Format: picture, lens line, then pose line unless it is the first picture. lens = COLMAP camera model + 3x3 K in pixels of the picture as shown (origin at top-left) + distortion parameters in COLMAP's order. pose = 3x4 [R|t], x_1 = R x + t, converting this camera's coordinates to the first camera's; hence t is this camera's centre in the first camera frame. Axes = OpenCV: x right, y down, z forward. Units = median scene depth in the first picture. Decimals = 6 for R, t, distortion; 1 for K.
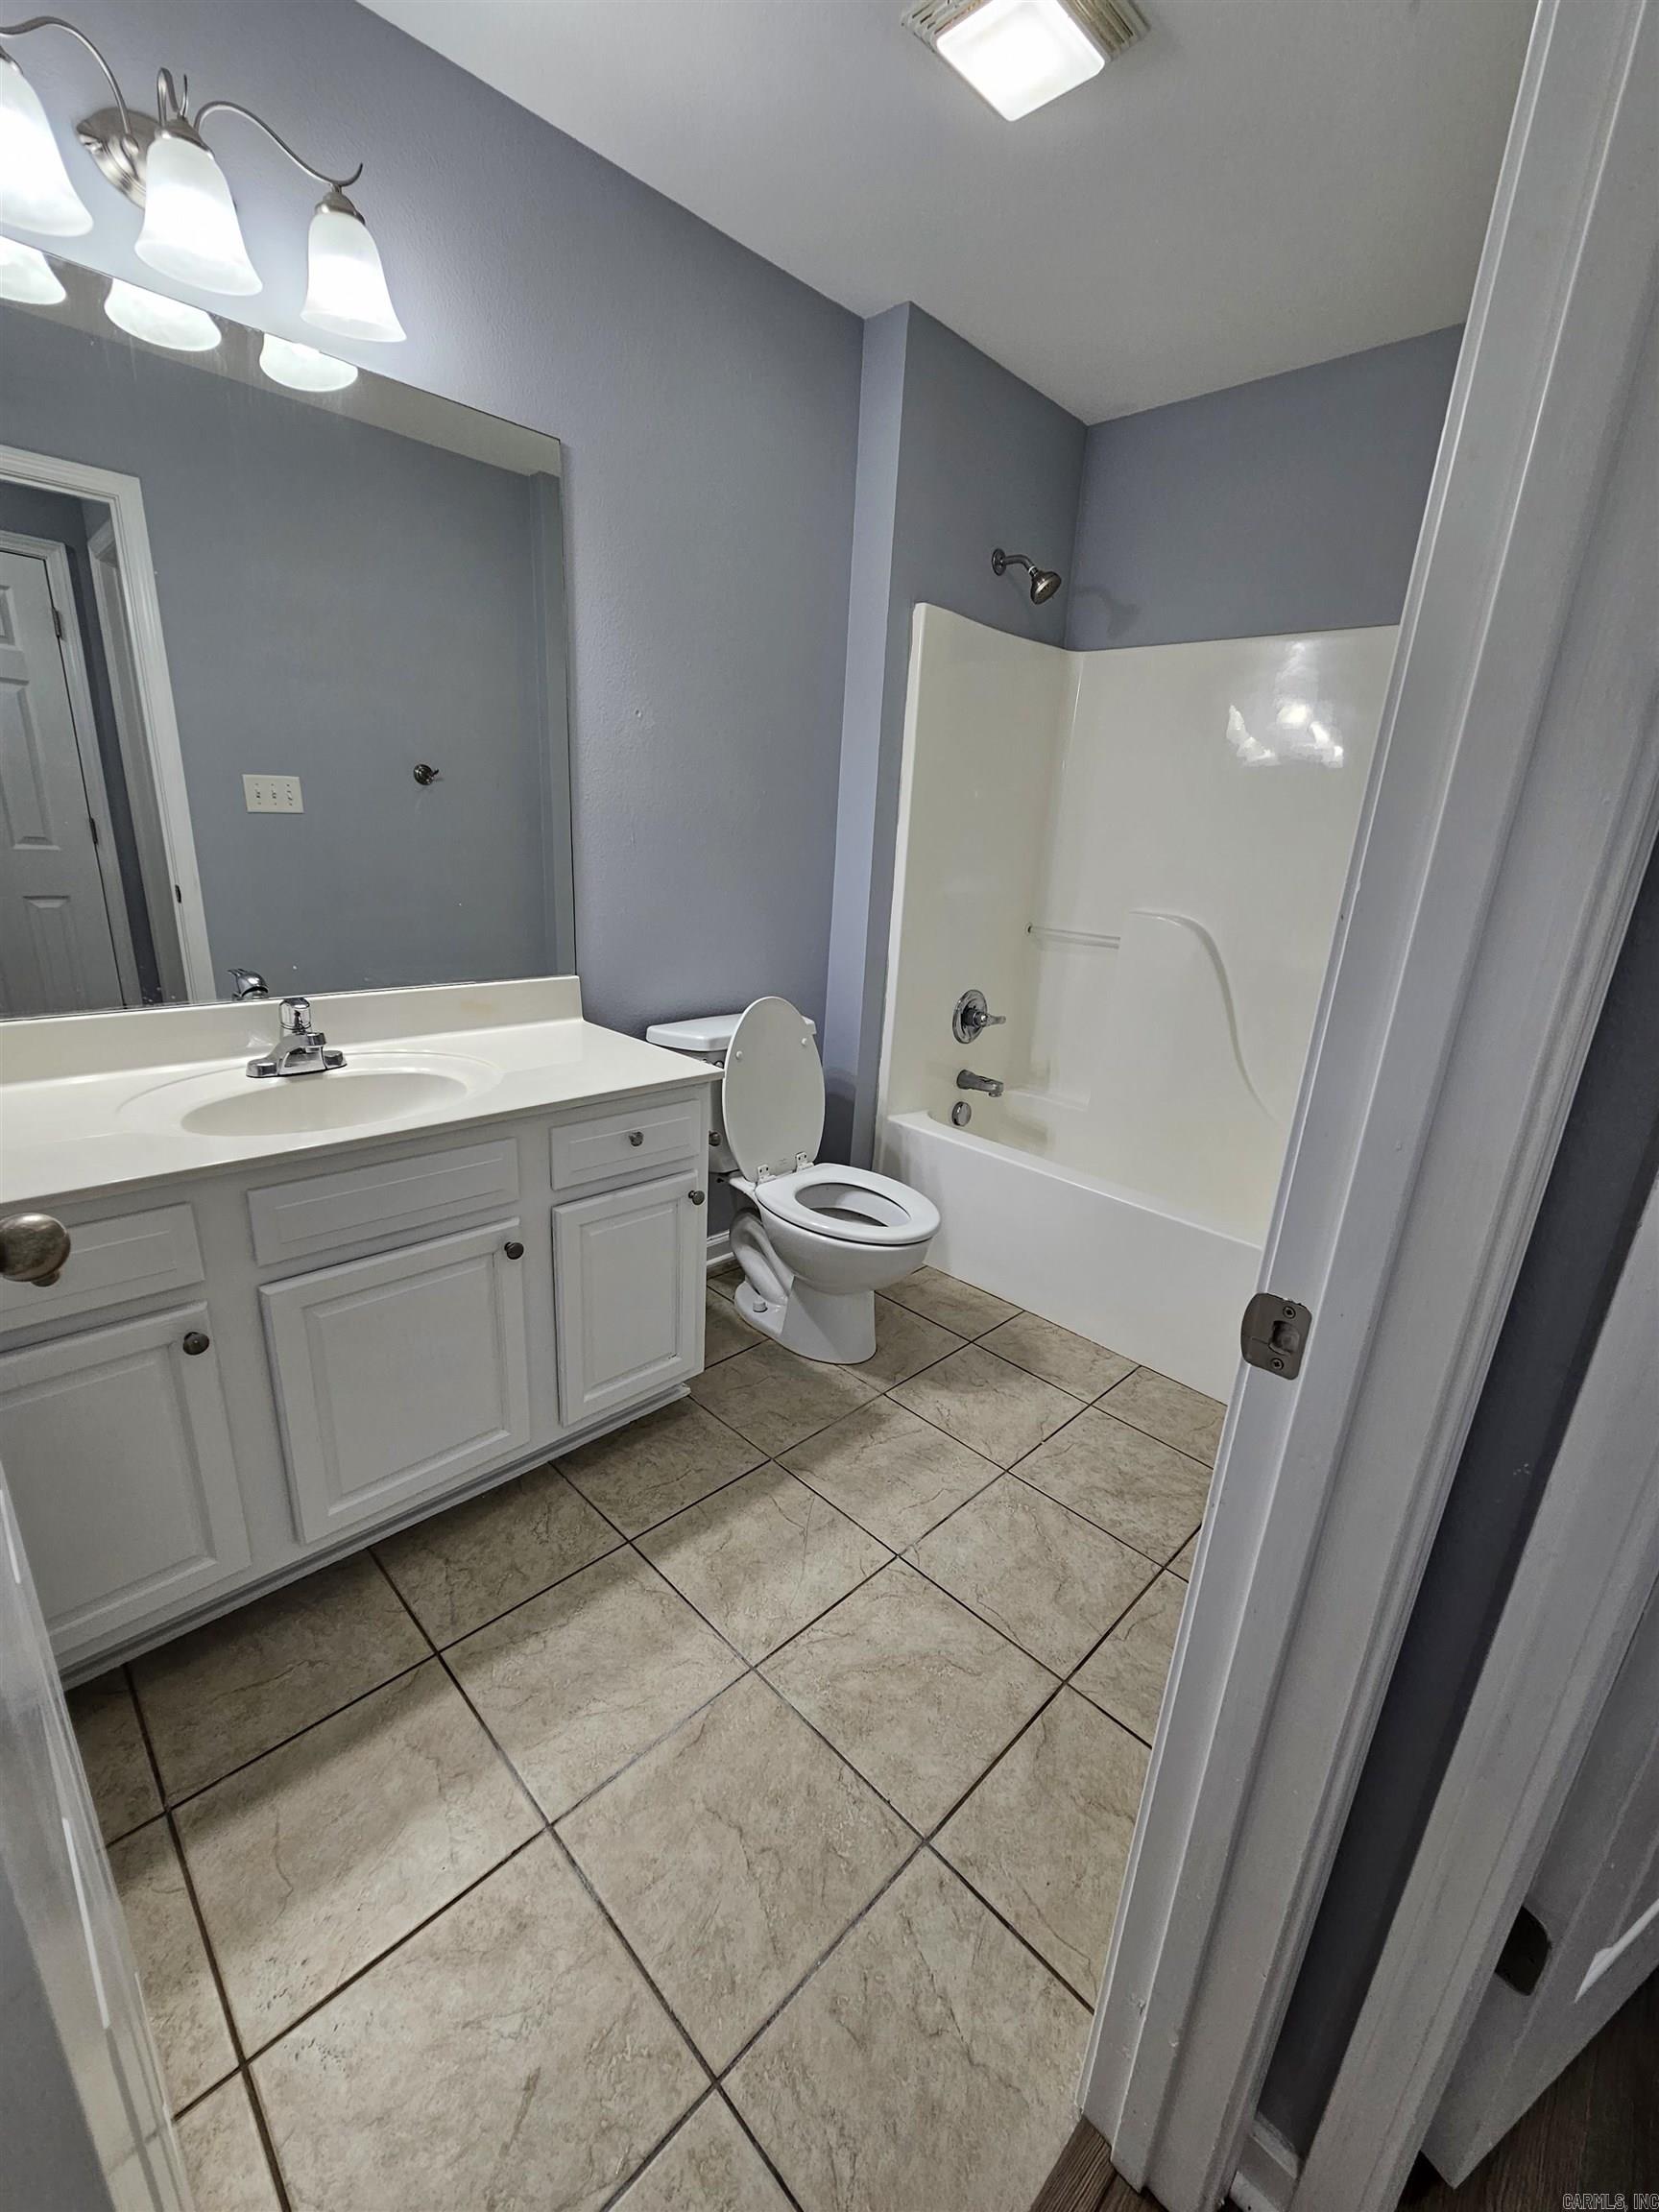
lens RADIAL K [[905.0, 0, 835.6], [0, 905.0, 1108.5], [0, 0, 1]] dist [-0.005515, 0.001517]
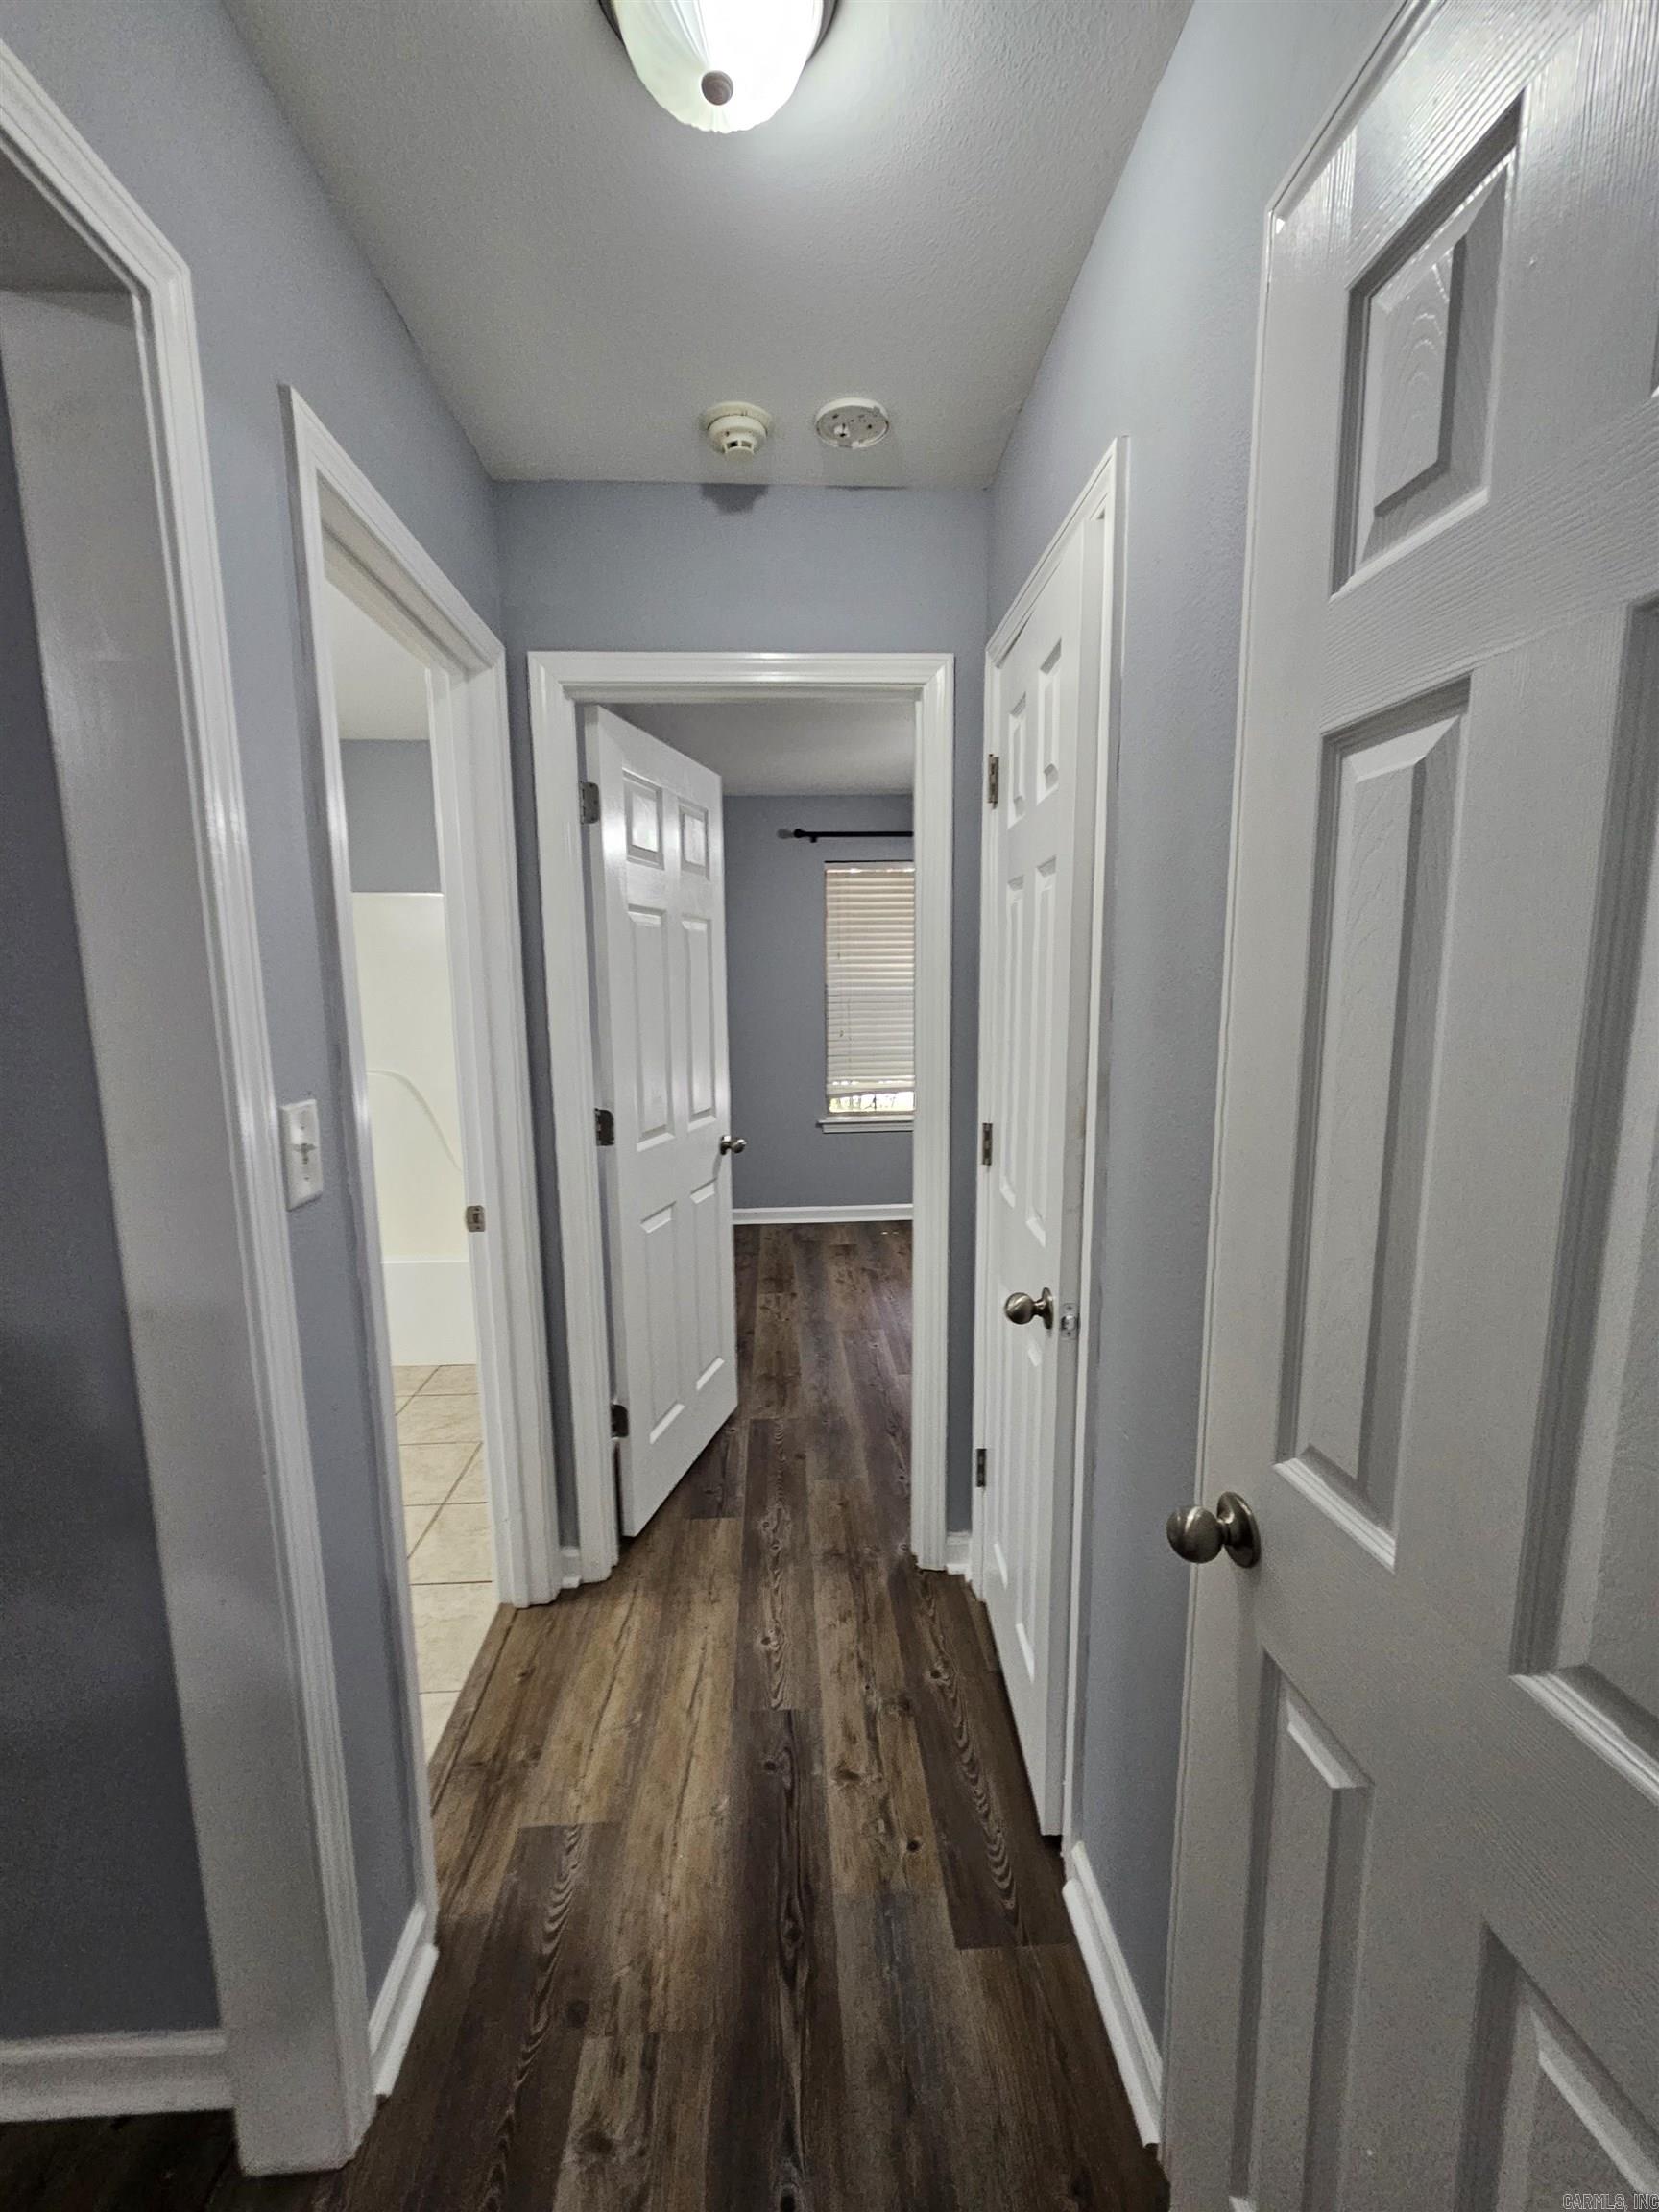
lens RADIAL K [[905.0, 0, 835.5], [0, 905.0, 1104.4], [0, 0, 1]] dist [-0.005515, 0.001517]
pose [[0.664177, -0.164823, 0.729180, -0.561975], [0.268476, 0.962911, -0.026888, 0.184173], [-0.697703, 0.213626, 0.683794, -1.305096]]
